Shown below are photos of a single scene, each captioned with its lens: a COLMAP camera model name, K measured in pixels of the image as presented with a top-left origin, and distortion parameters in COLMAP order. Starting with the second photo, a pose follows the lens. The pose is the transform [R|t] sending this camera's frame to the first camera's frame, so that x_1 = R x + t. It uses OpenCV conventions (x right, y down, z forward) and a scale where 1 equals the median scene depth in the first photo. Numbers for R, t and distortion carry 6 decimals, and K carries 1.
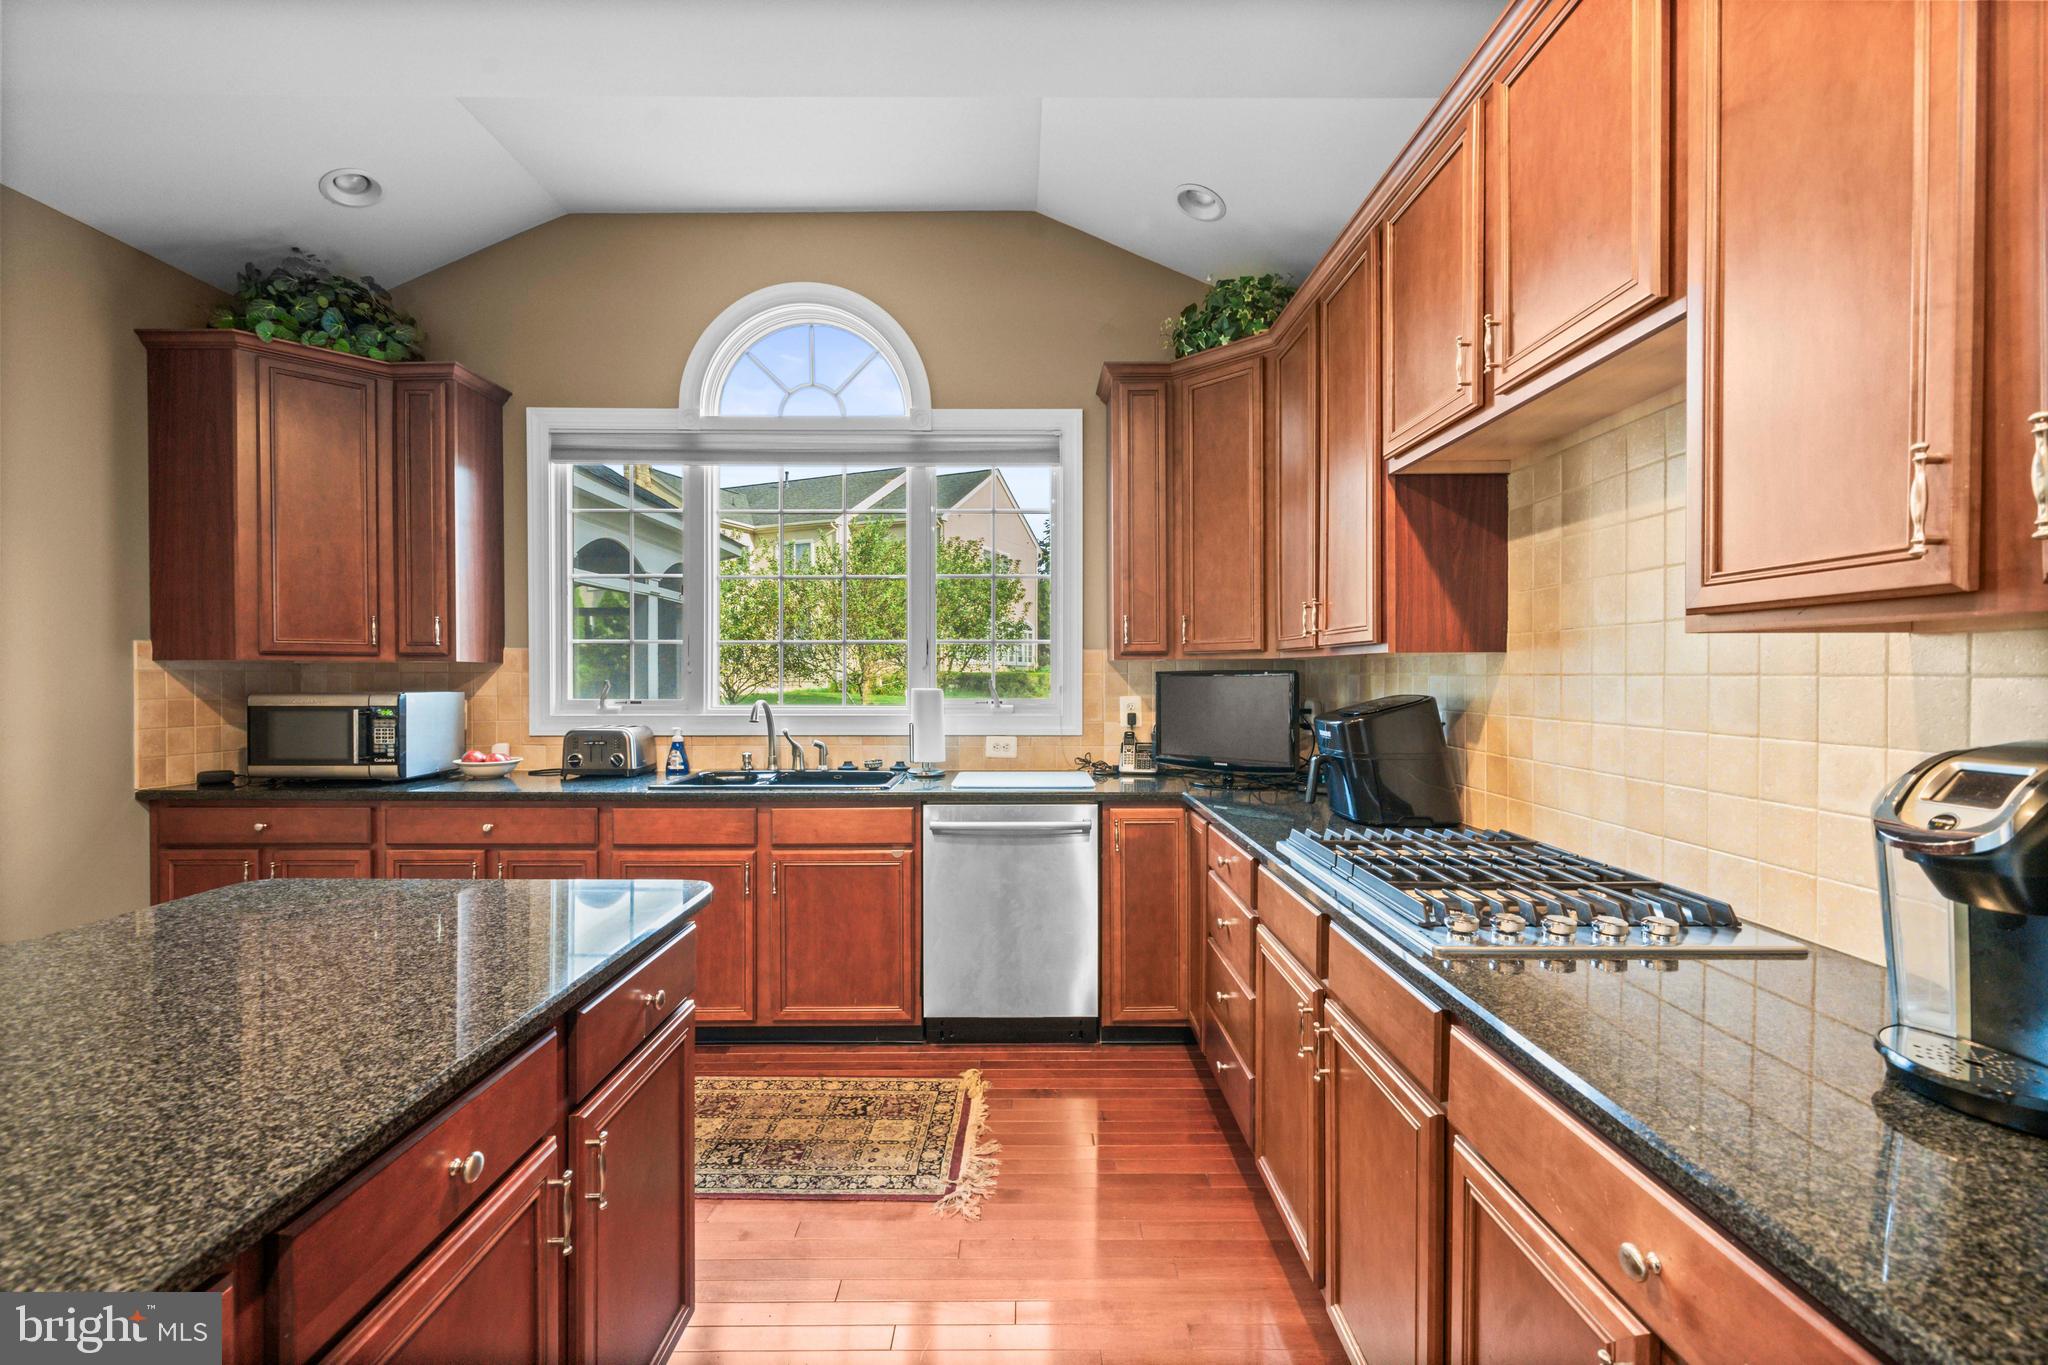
lens RADIAL K [[845.2, 0, 1024.0], [0, 845.2, 682.5], [0, 0, 1]] dist [-0.000899, -0.000072]
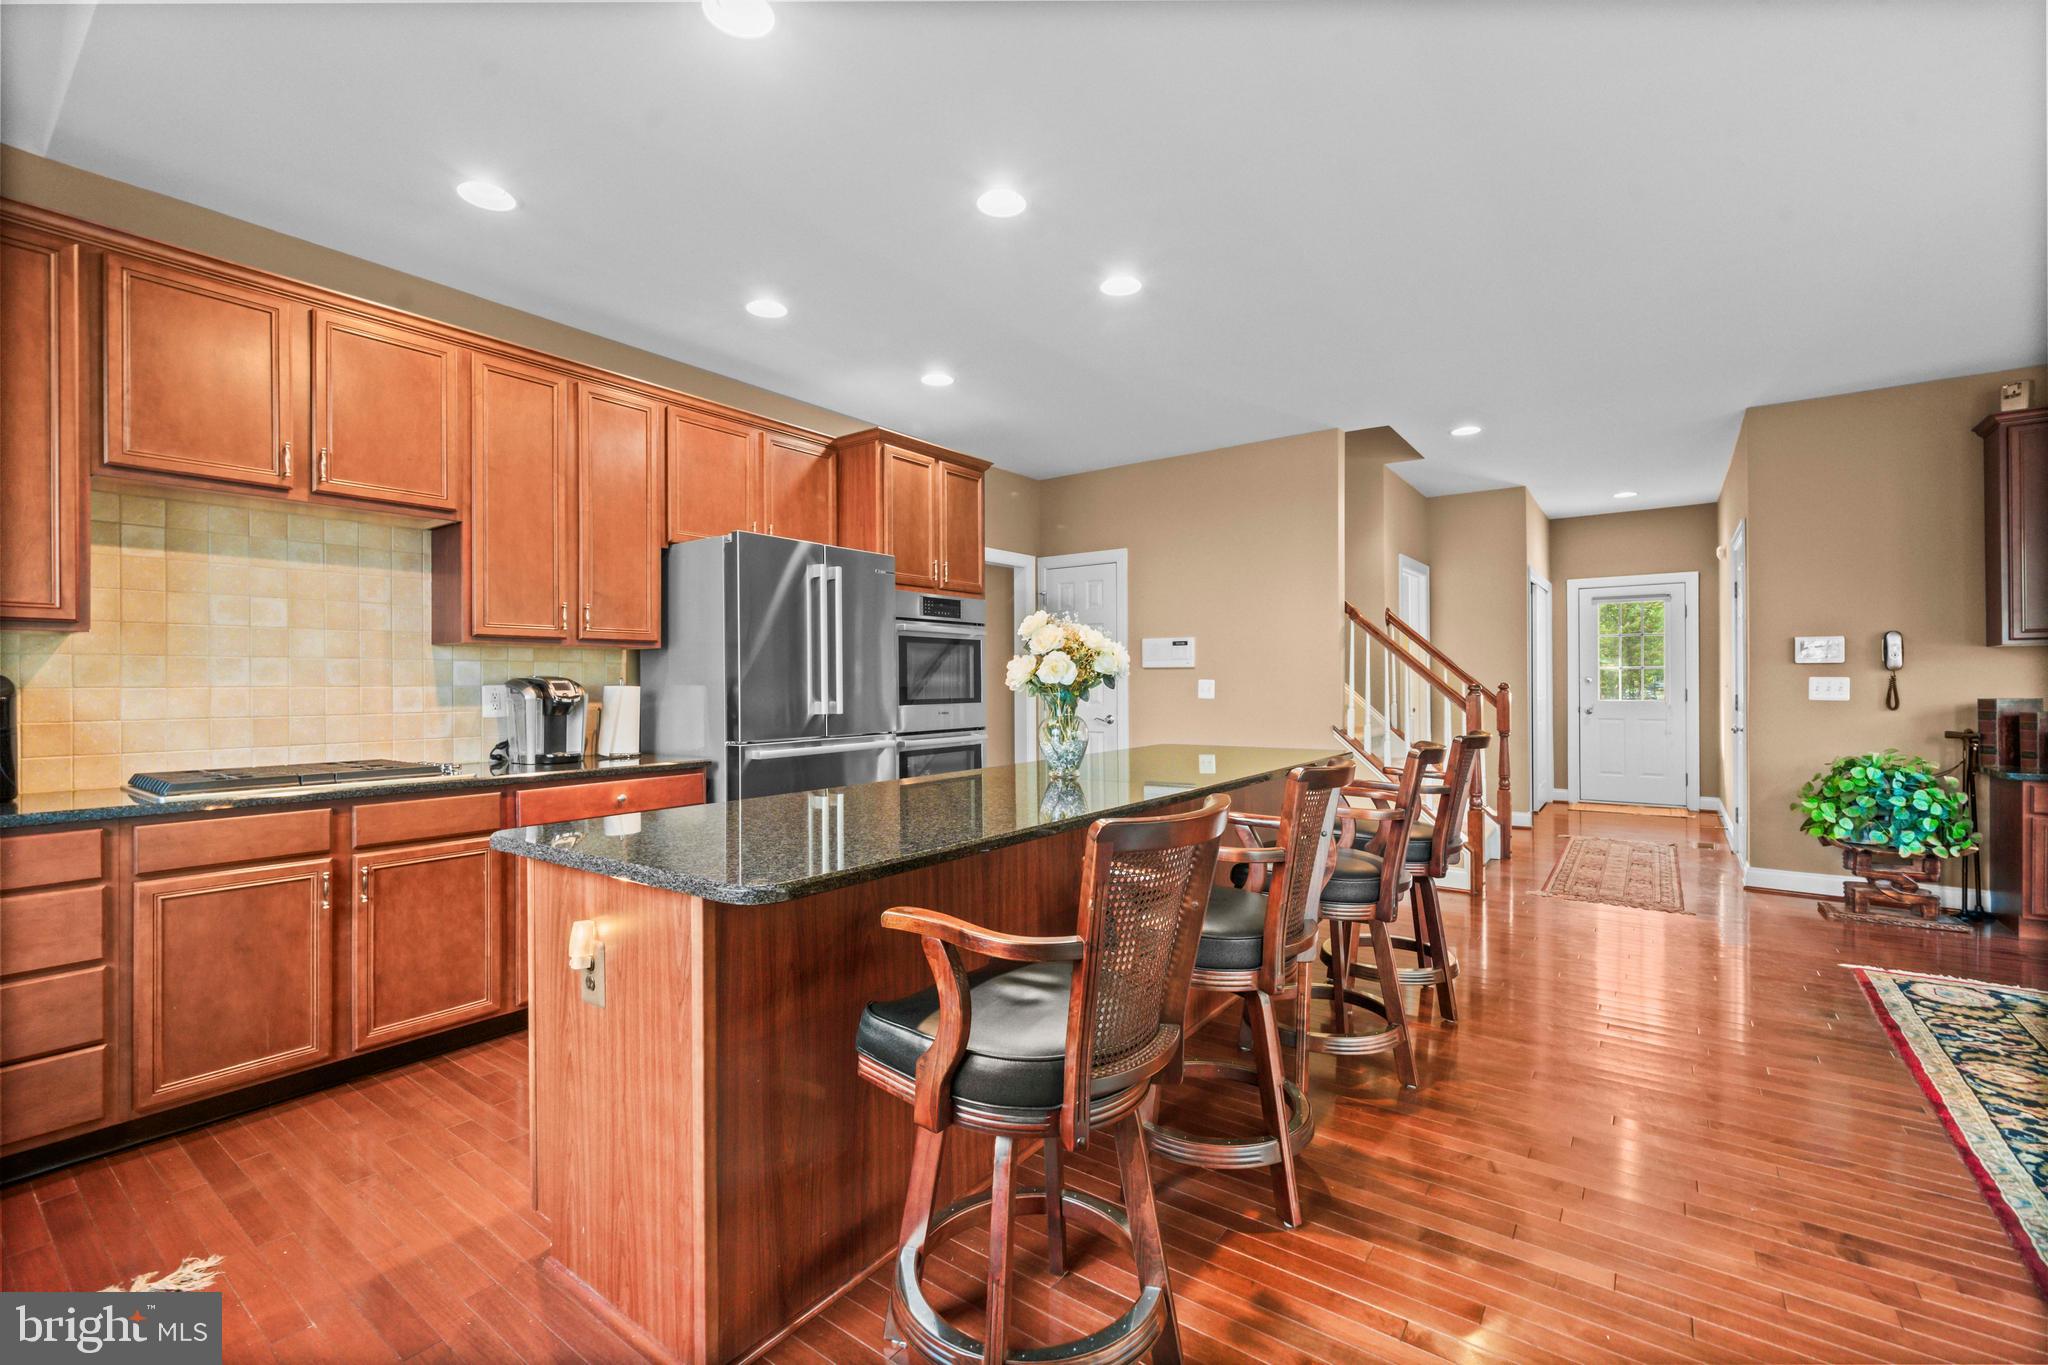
lens RADIAL K [[876.5, 0, 1019.5], [0, 876.5, 680.9], [0, 0, 1]] dist [-0.001307, 0.000128]
pose [[-0.793421, 0.005523, 0.608648, -0.881991], [0.011342, 0.999919, 0.005712, 0.026178], [-0.608567, 0.011435, -0.793420, 0.823262]]
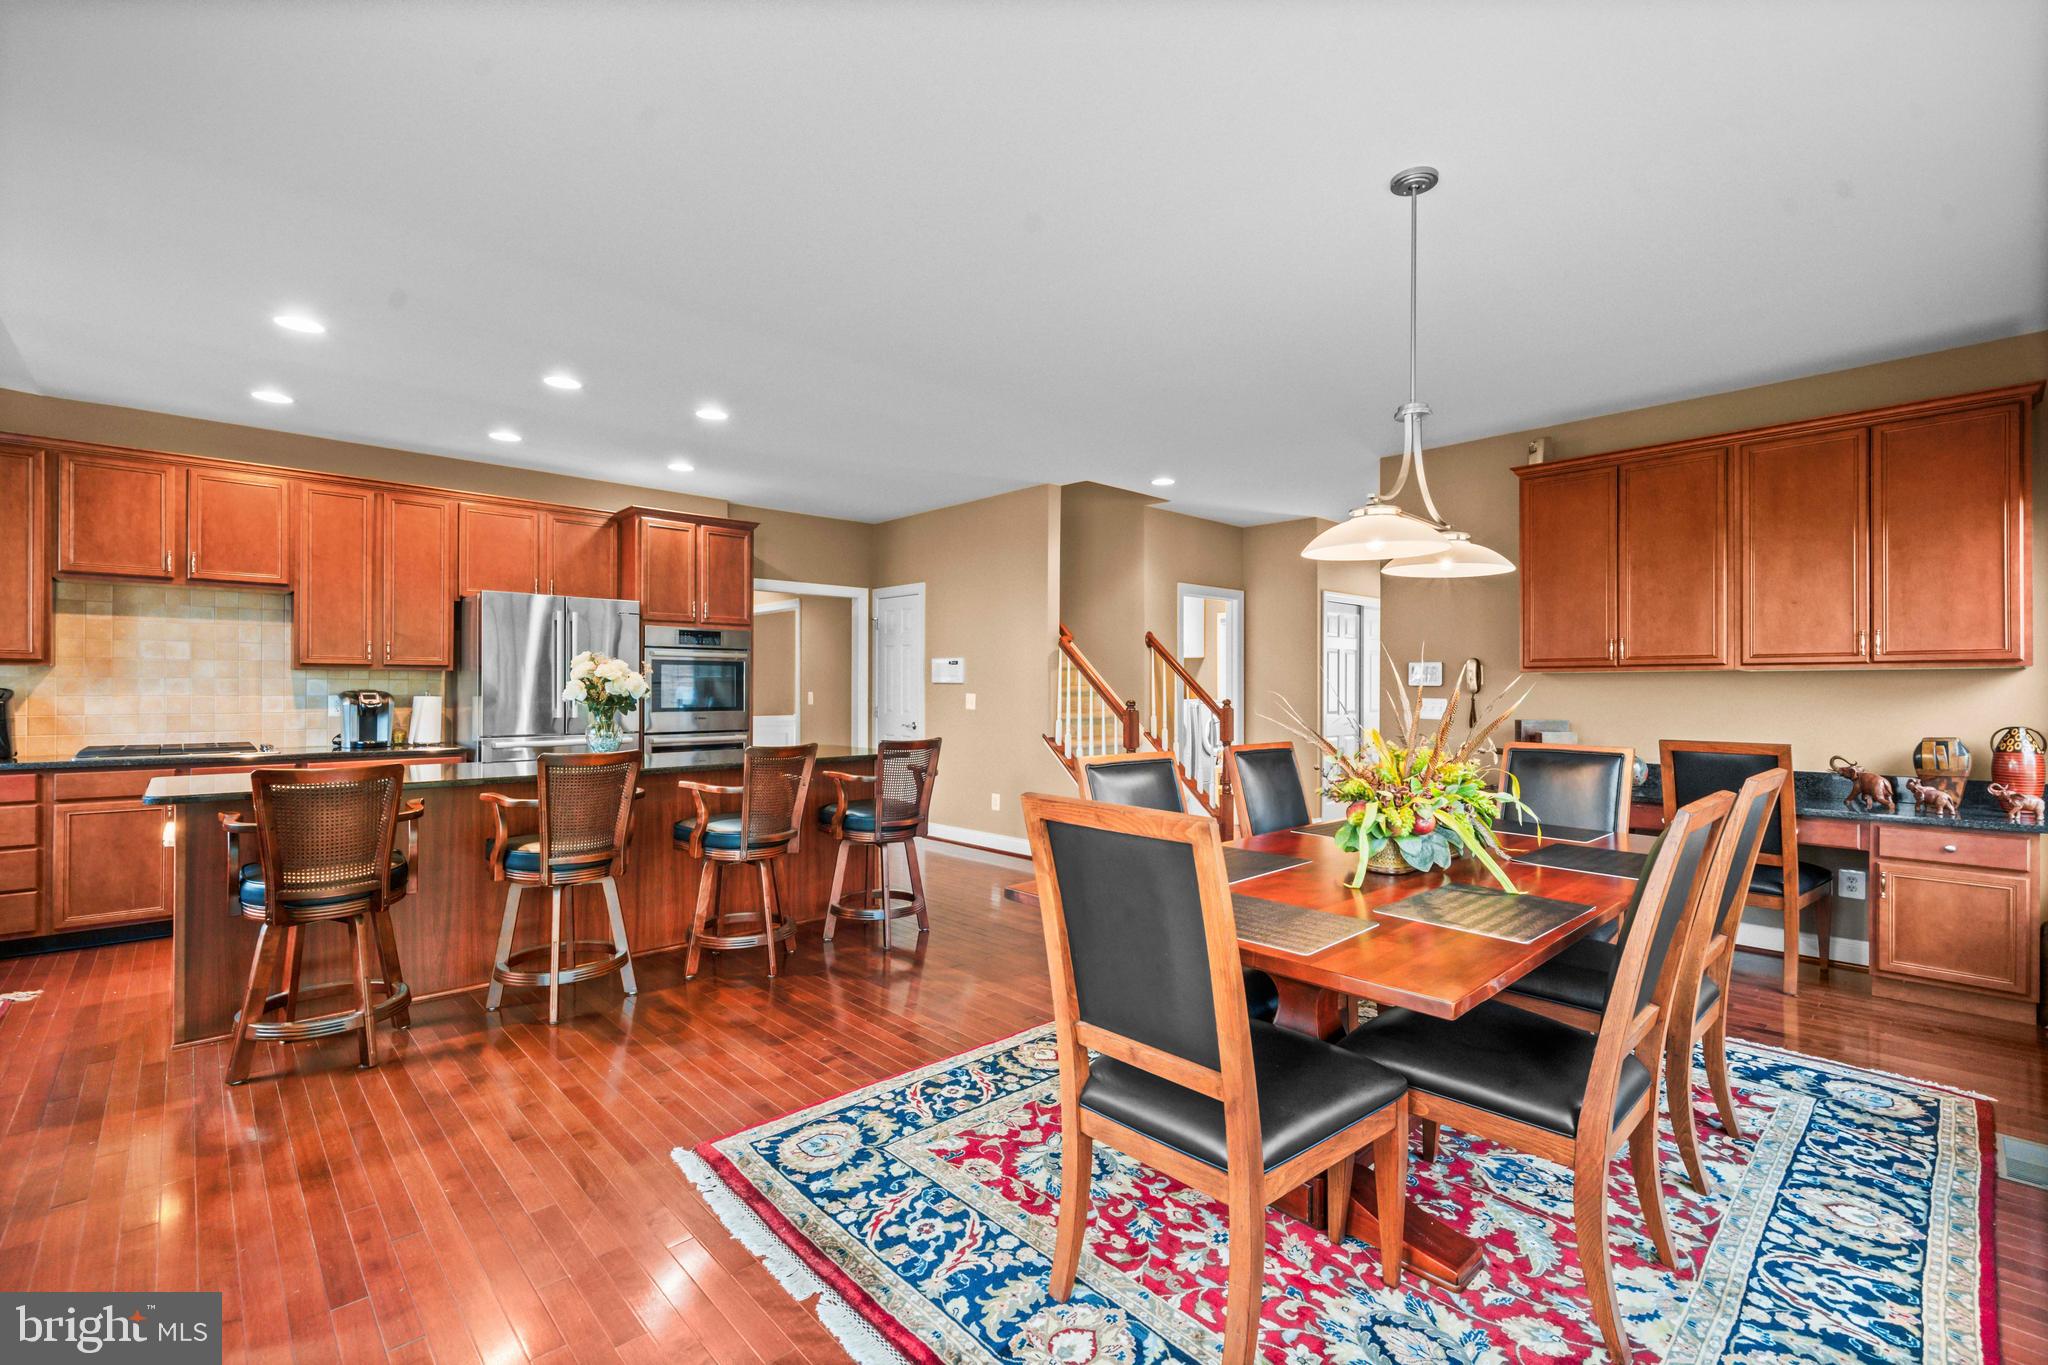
lens RADIAL K [[899.7, 0, 1024.0], [0, 899.7, 682.5], [0, 0, 1]] dist [0.002267, 0.000360]
pose [[-0.669828, 0.002006, 0.742514, -1.901628], [0.003713, 0.999993, 0.000649, 0.008586], [-0.742507, 0.003192, -0.669831, 0.505932]]
